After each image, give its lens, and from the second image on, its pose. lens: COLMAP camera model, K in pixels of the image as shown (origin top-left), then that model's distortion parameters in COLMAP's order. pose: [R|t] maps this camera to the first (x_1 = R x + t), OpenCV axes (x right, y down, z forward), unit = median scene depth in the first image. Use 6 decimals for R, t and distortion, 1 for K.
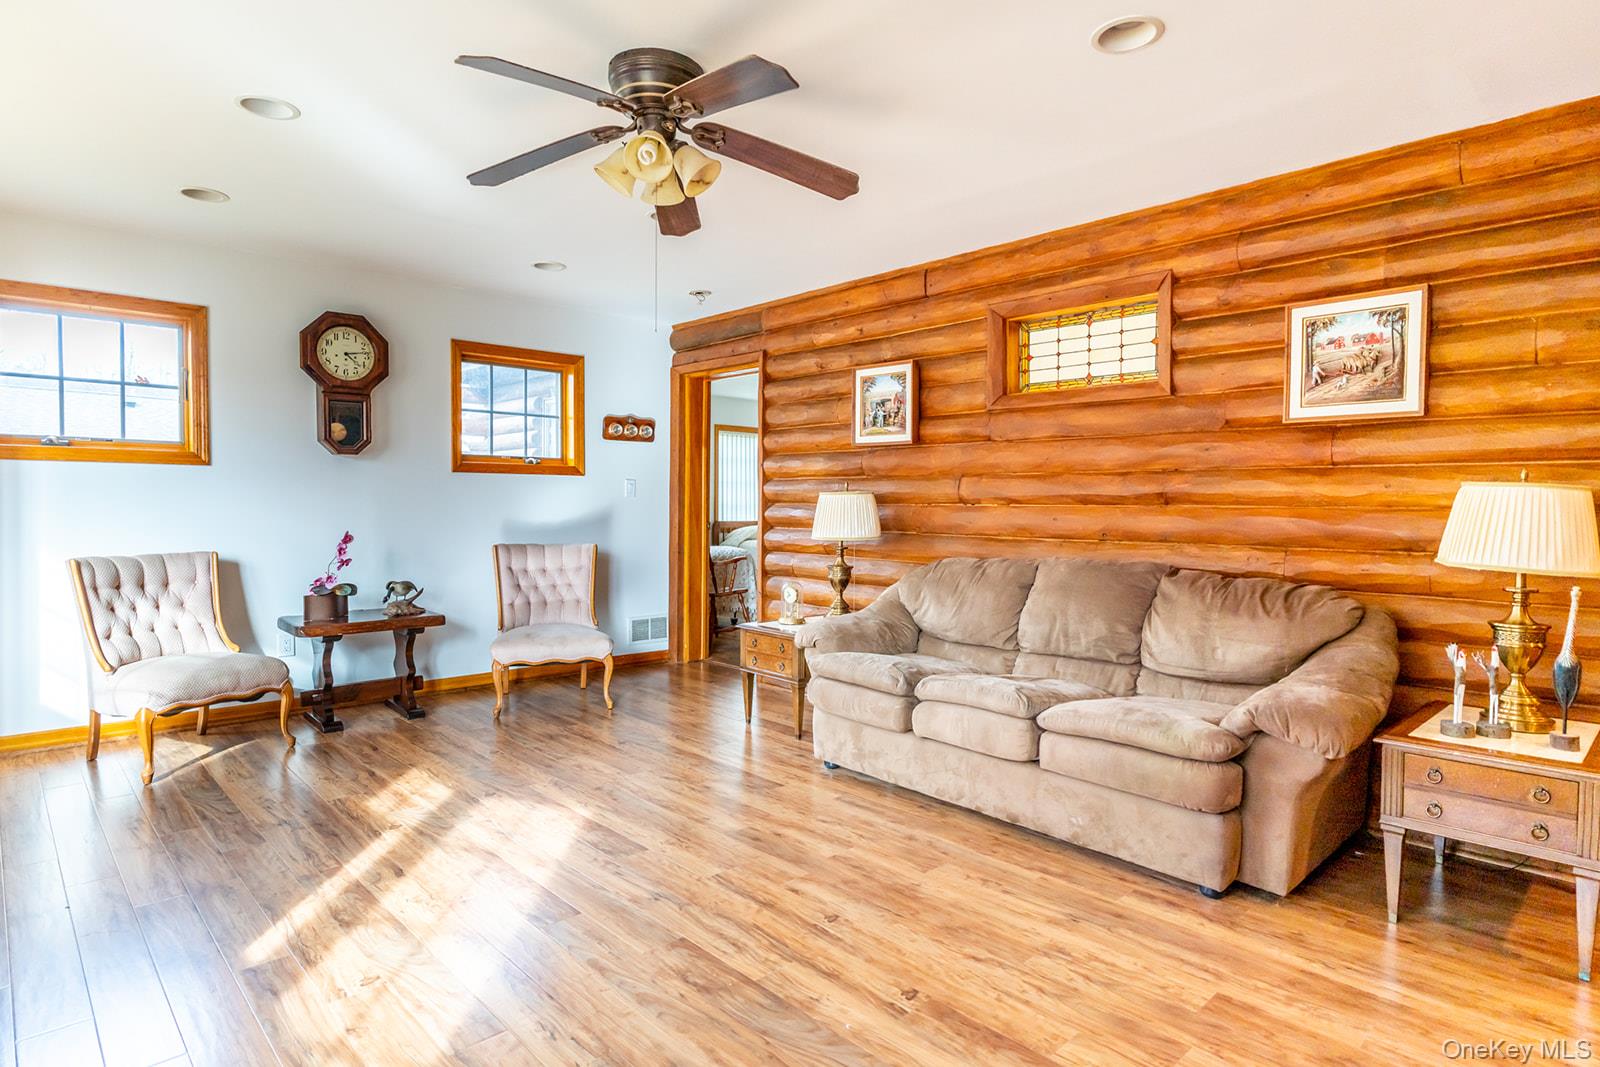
lens RADIAL K [[842.1, 0, 848.0], [0, 842.1, 526.2], [0, 0, 1]] dist [0.001809, 0.000588]
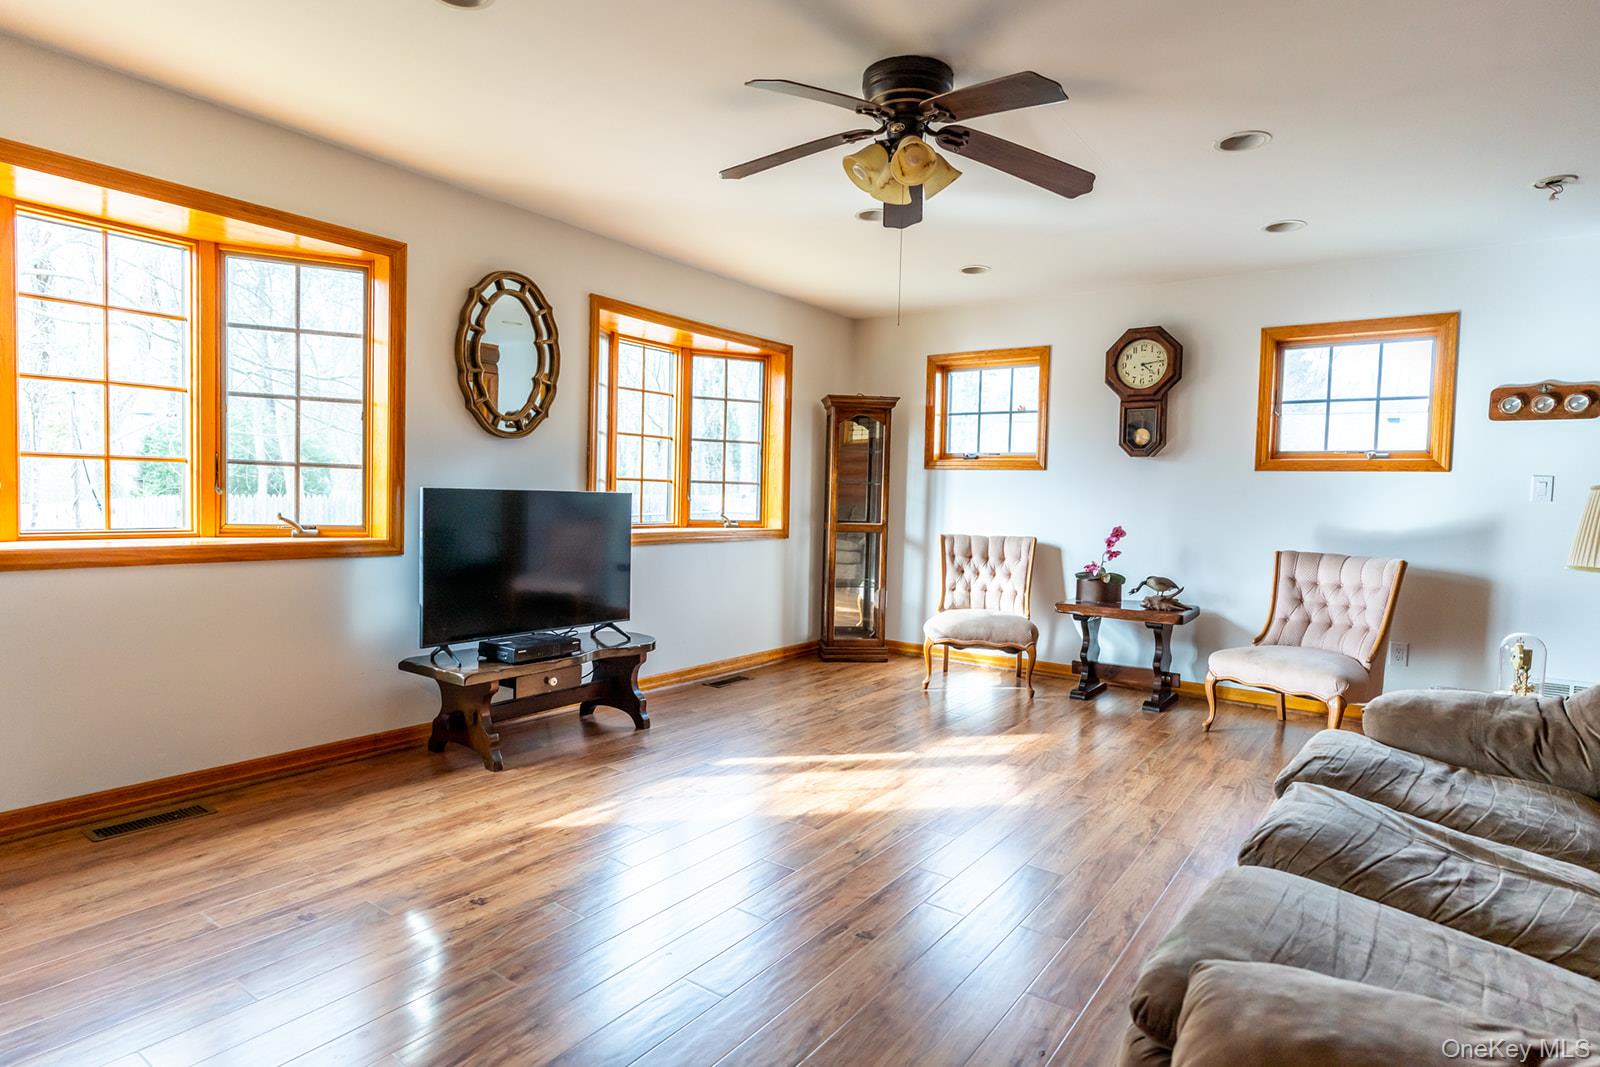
lens RADIAL K [[888.7, 0, 800.0], [0, 888.7, 533.5], [0, 0, 1]] dist [-0.025678, -0.000161]
pose [[0.160340, 0.041362, -0.986195, 0.513919], [-0.048830, 0.998231, 0.033928, -0.003753], [0.985853, 0.042716, 0.162076, 0.423146]]
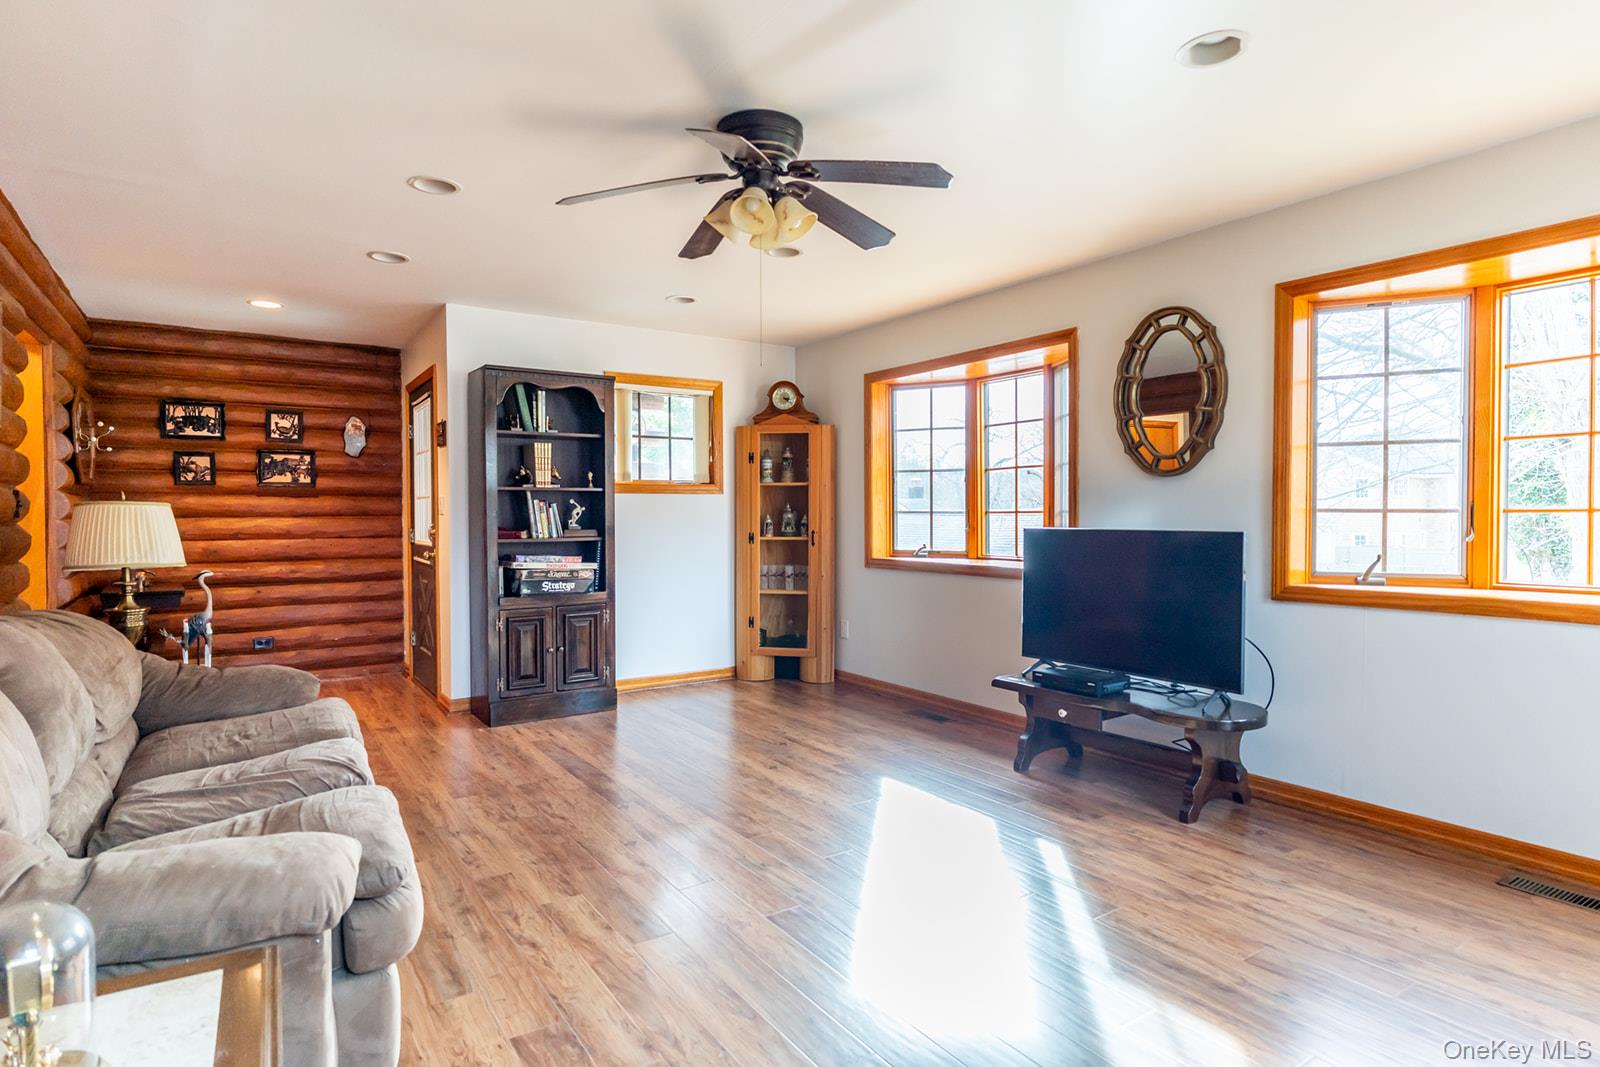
lens RADIAL K [[888.7, 0, 800.0], [0, 888.7, 533.5], [0, 0, 1]] dist [-0.025678, -0.000161]
pose [[-0.974552, -0.014104, 0.223717, -0.316592], [-0.005974, 0.999298, 0.036978, -0.030921], [-0.224081, 0.034700, -0.973953, 1.259877]]
